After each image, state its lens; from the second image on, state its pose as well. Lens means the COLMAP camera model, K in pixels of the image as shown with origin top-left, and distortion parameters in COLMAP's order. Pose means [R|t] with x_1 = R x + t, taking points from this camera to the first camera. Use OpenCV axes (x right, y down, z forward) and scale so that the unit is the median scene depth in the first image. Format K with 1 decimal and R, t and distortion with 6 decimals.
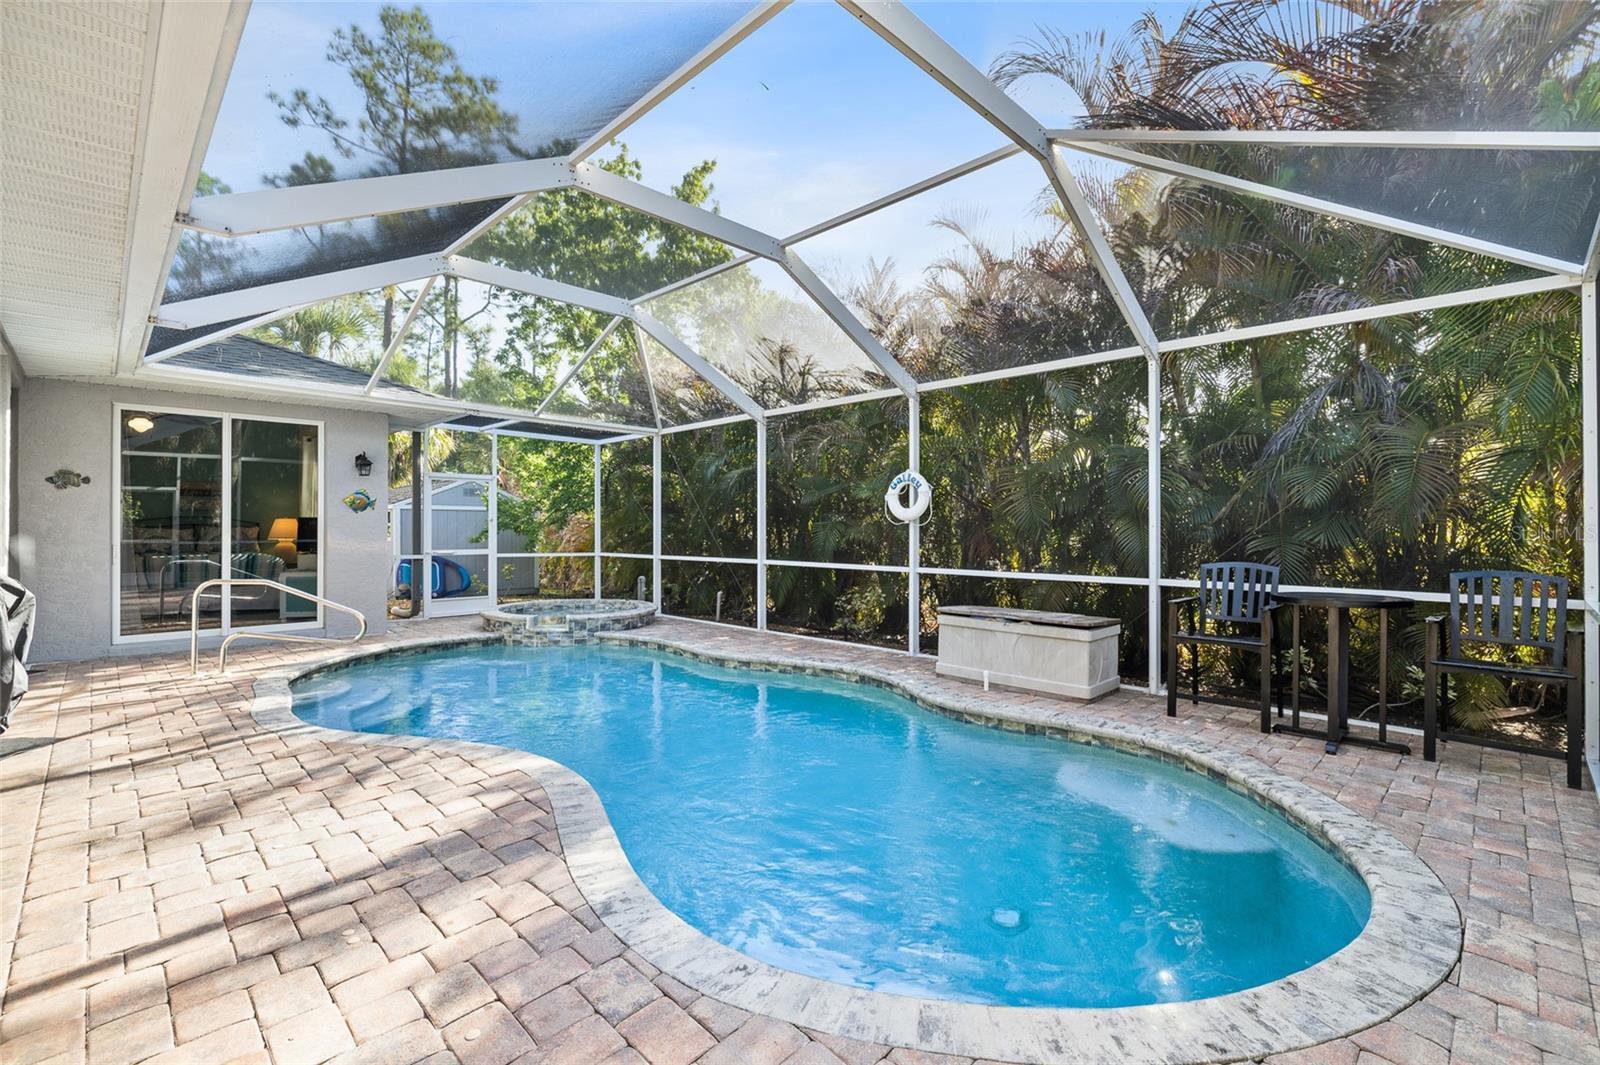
lens RADIAL K [[710.9, 0, 795.2], [0, 710.9, 524.6], [0, 0, 1]] dist [-0.002100, -0.000034]
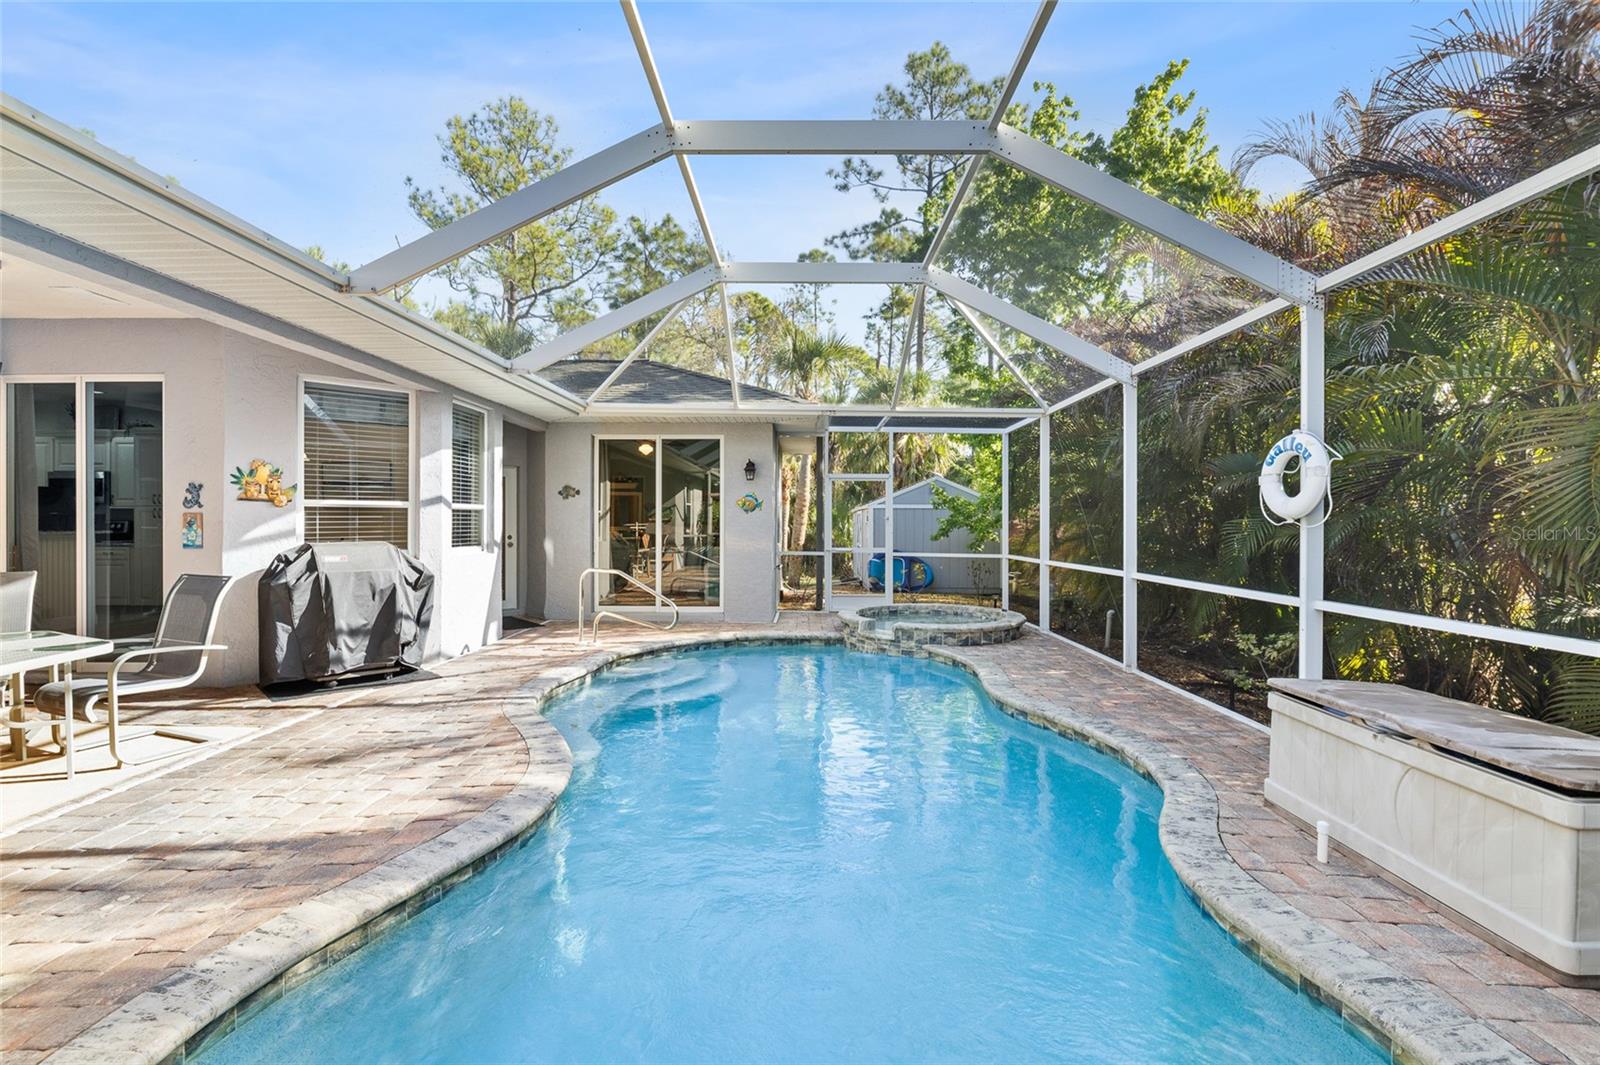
lens RADIAL K [[707.6, 0, 800.4], [0, 707.6, 528.0], [0, 0, 1]] dist [-0.006682, 0.000245]
pose [[0.704425, 0.005453, -0.709758, 0.287680], [0.000902, 0.999963, 0.008579, -0.003606], [0.709778, -0.006683, 0.704394, 0.316358]]
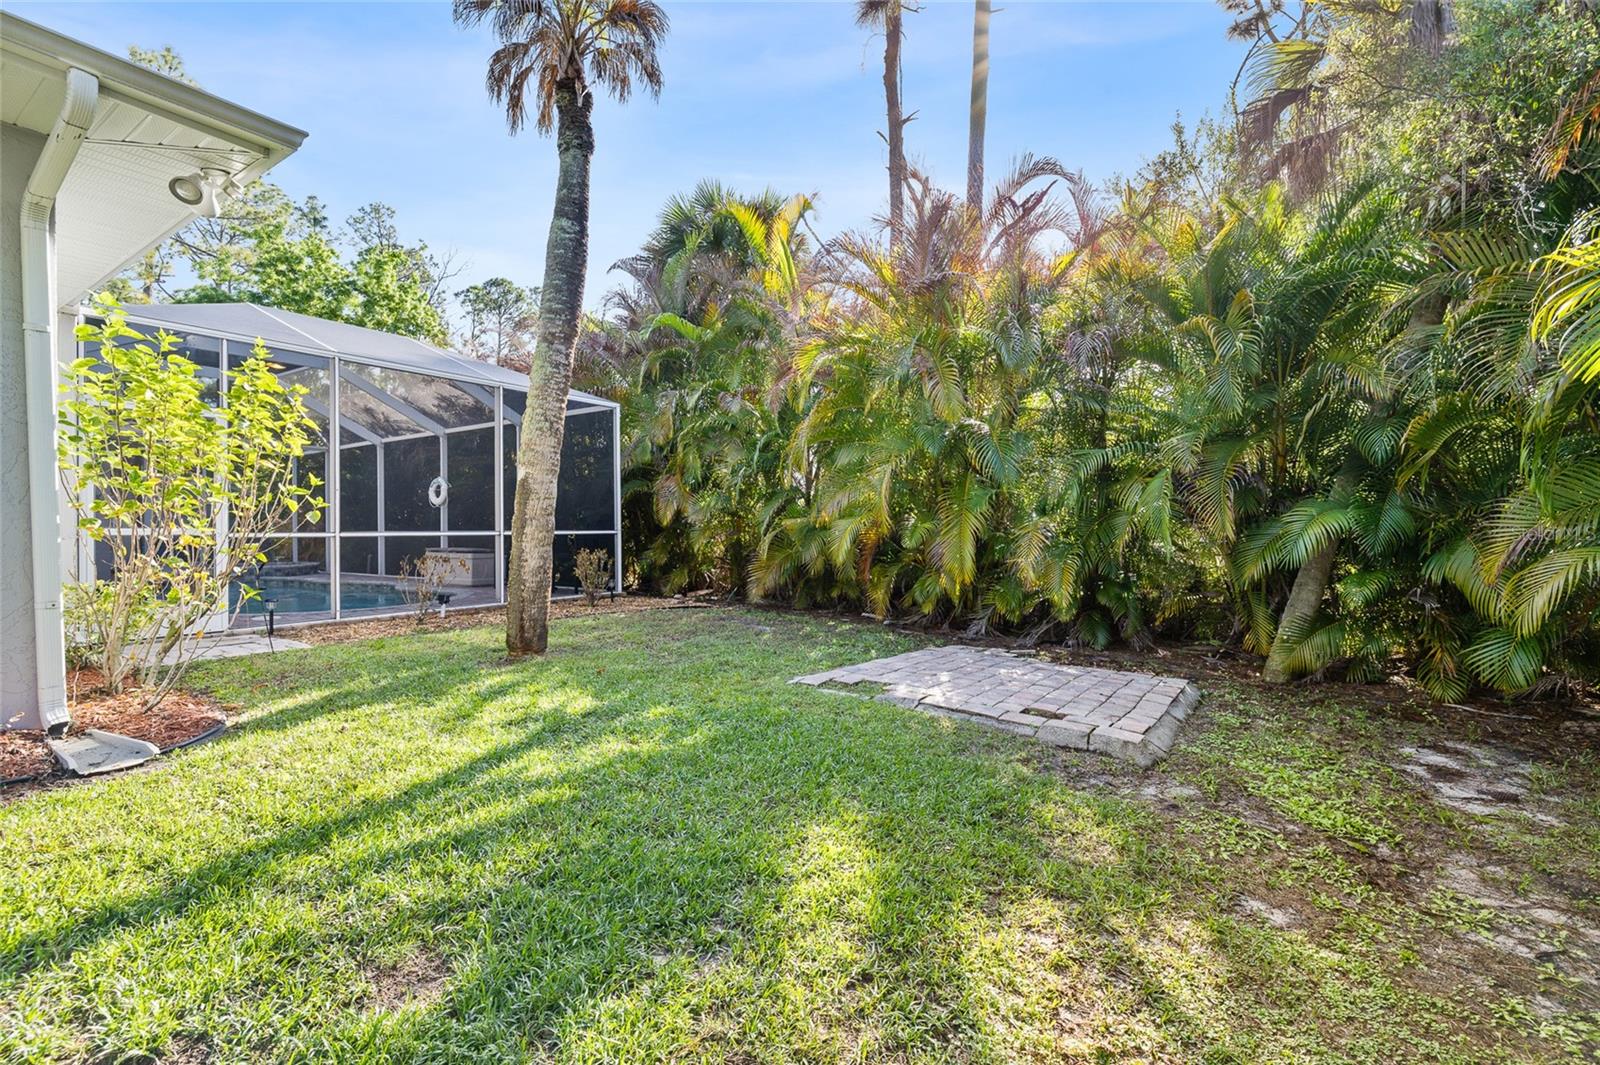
lens RADIAL K [[710.9, 0, 795.2], [0, 710.9, 524.6], [0, 0, 1]] dist [-0.002100, -0.000034]
pose [[0.980759, -0.011663, 0.194874, 0.707263], [0.010318, 0.999915, 0.007916, 0.039800], [-0.194950, -0.005753, 0.980796, -0.965455]]
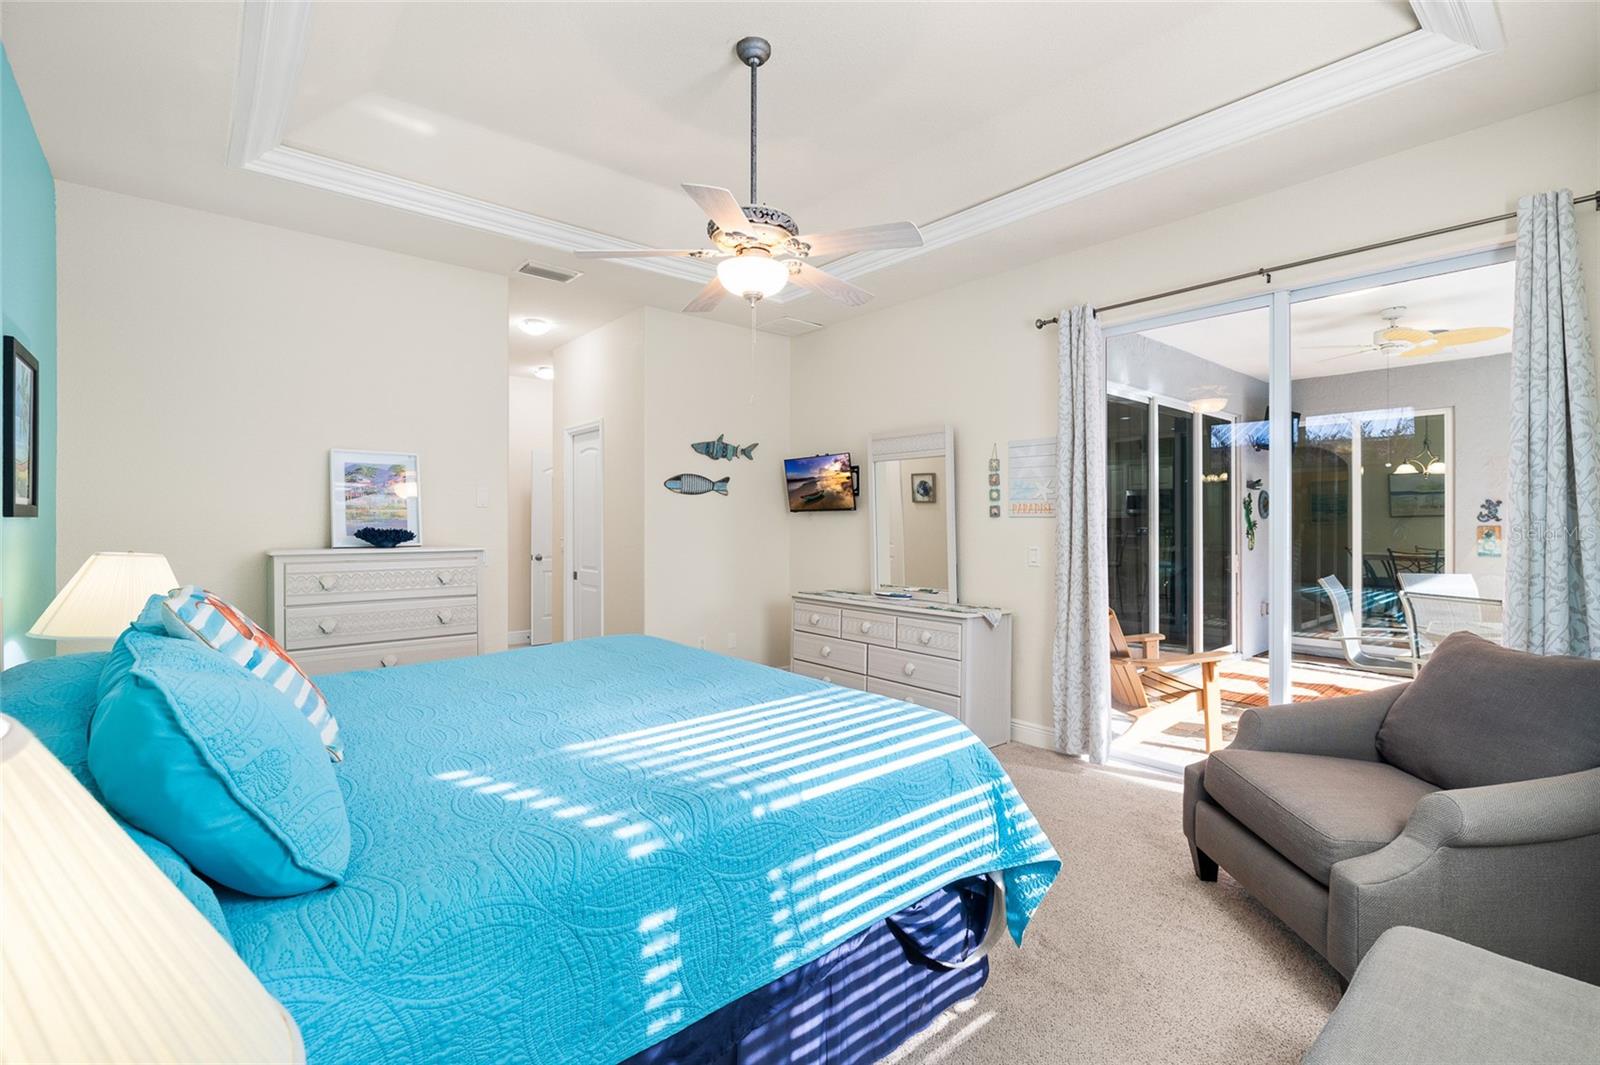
lens RADIAL K [[710.9, 0, 795.2], [0, 710.9, 524.6], [0, 0, 1]] dist [-0.002100, -0.000034]
pose [[-0.074688, -0.001469, -0.997206, 0.220055], [0.008302, 0.999963, -0.002095, -0.021441], [0.997172, -0.008435, -0.074673, -0.428588]]
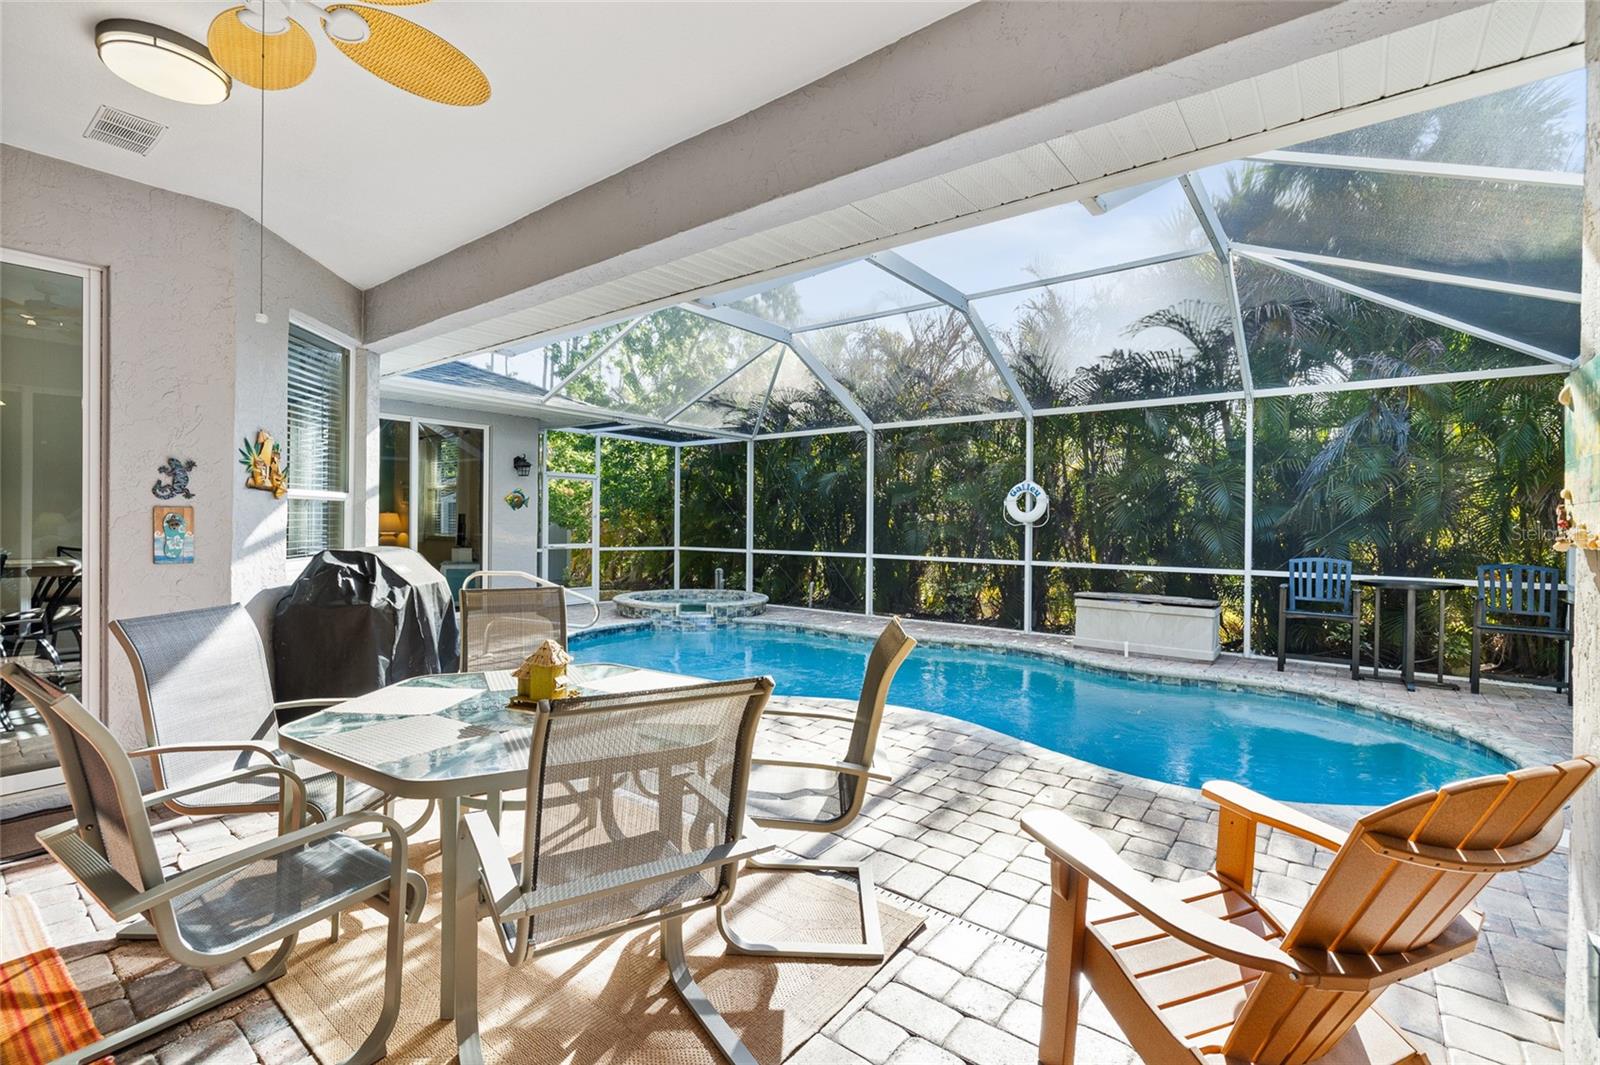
lens RADIAL K [[707.6, 0, 800.4], [0, 707.6, 528.0], [0, 0, 1]] dist [-0.006682, 0.000245]
pose [[0.992021, 0.007328, 0.125862, -0.380713], [-0.009201, 0.999855, 0.014304, -0.010328], [-0.125739, -0.015348, 0.991945, -0.151010]]
